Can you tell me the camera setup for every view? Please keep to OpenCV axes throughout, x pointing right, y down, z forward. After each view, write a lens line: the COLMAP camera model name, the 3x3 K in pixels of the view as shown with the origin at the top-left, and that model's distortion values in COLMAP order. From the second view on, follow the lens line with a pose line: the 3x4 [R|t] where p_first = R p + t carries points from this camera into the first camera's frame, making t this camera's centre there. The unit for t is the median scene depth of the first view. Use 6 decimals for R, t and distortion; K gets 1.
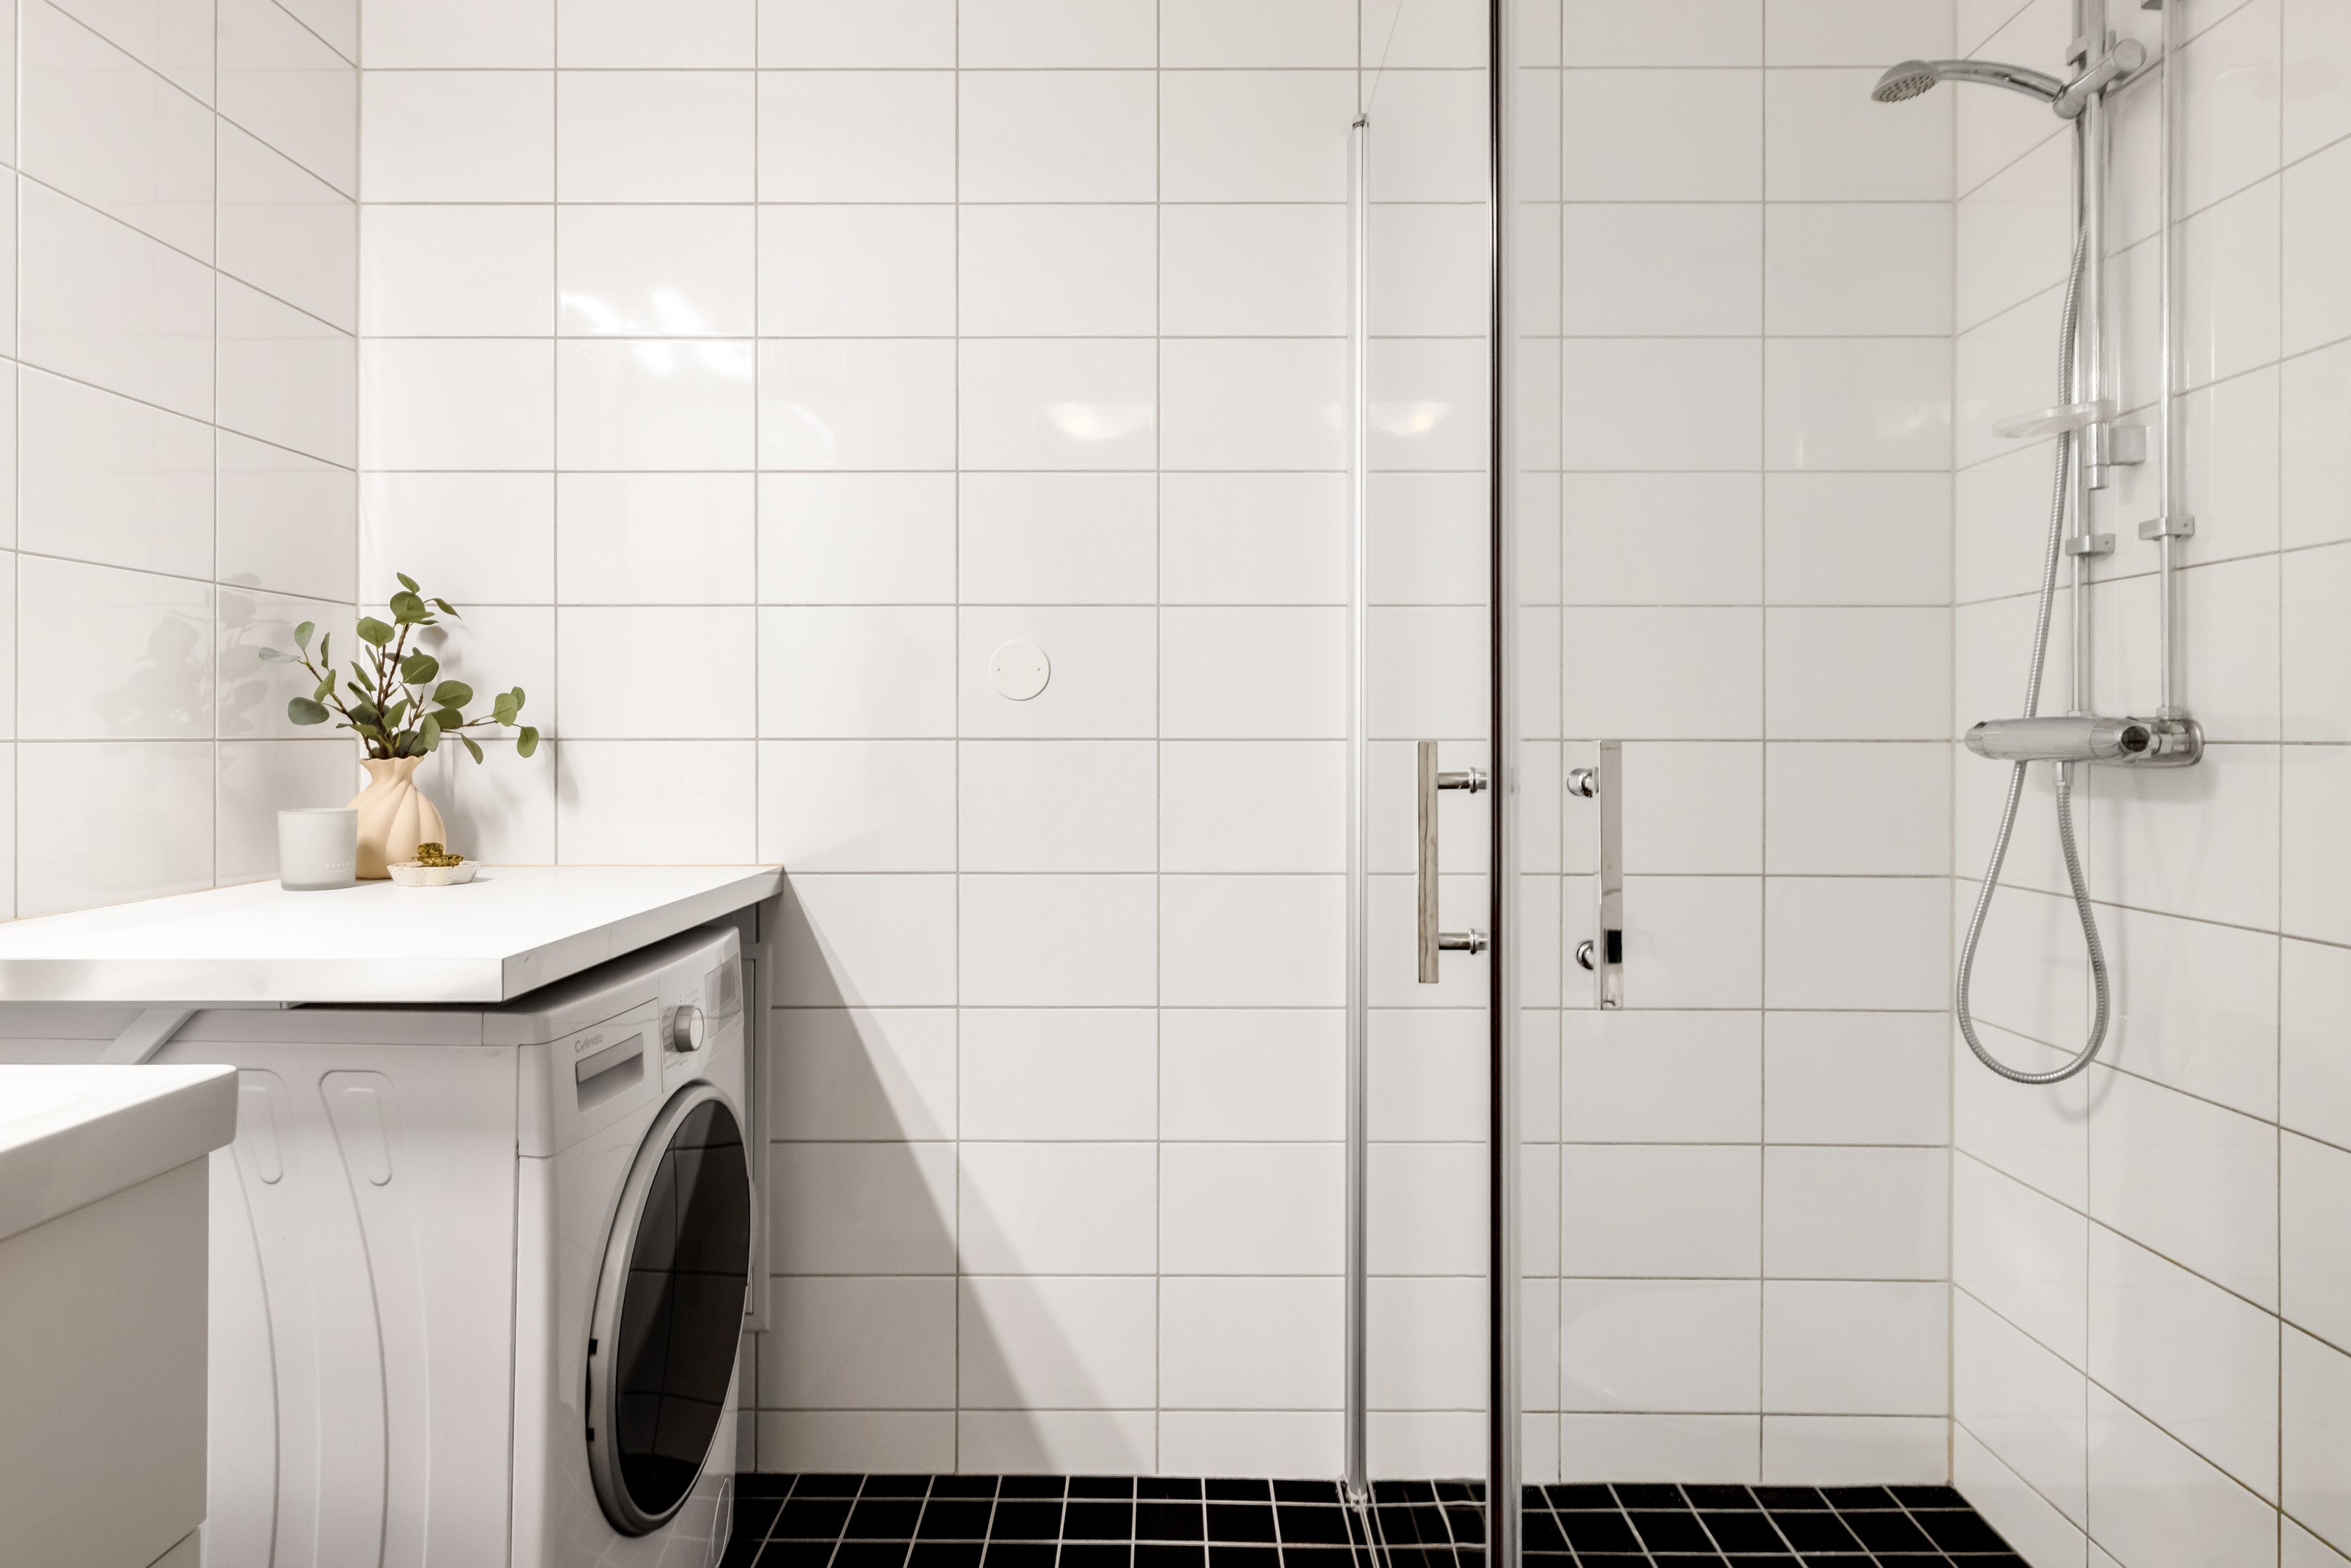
lens RADIAL K [[1353.3, 0, 1240.2], [0, 1353.3, 723.7], [0, 0, 1]] dist [-0.000466, 0.000315]
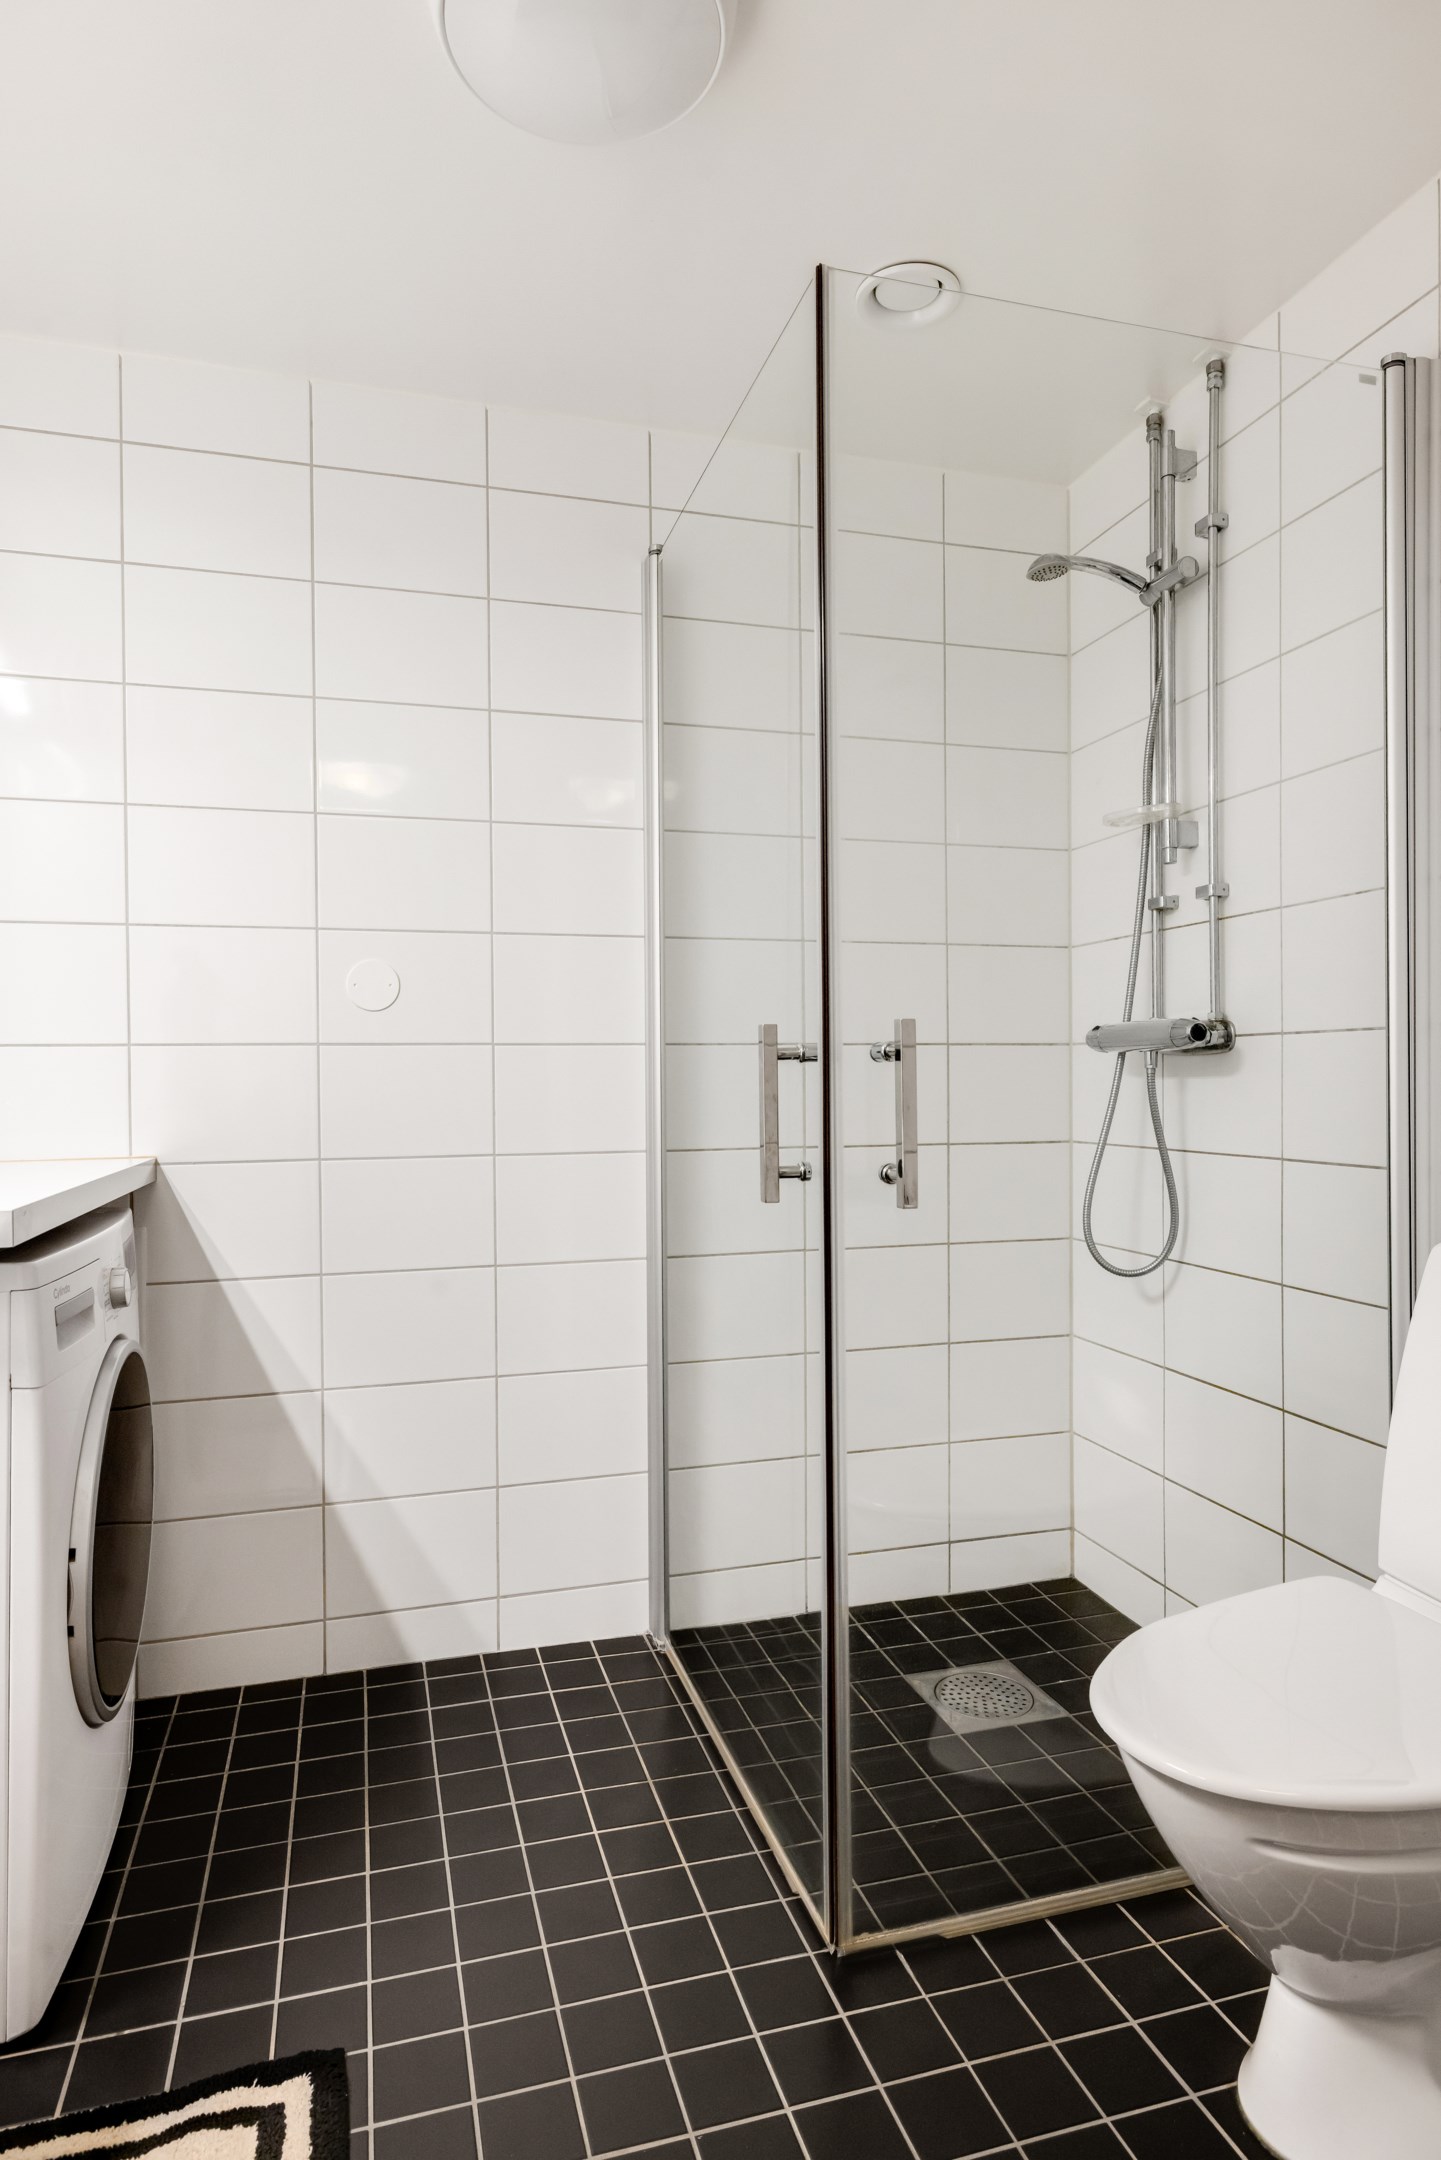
lens RADIAL K [[1243.5, 0, 724.2], [0, 1243.5, 1101.2], [0, 0, 1]] dist [-0.000466, 0.000315]
pose [[0.957464, -0.014405, 0.288193, -0.202414], [0.011290, 0.999859, 0.012468, 0.056183], [-0.288332, -0.008684, 0.957491, -0.136152]]
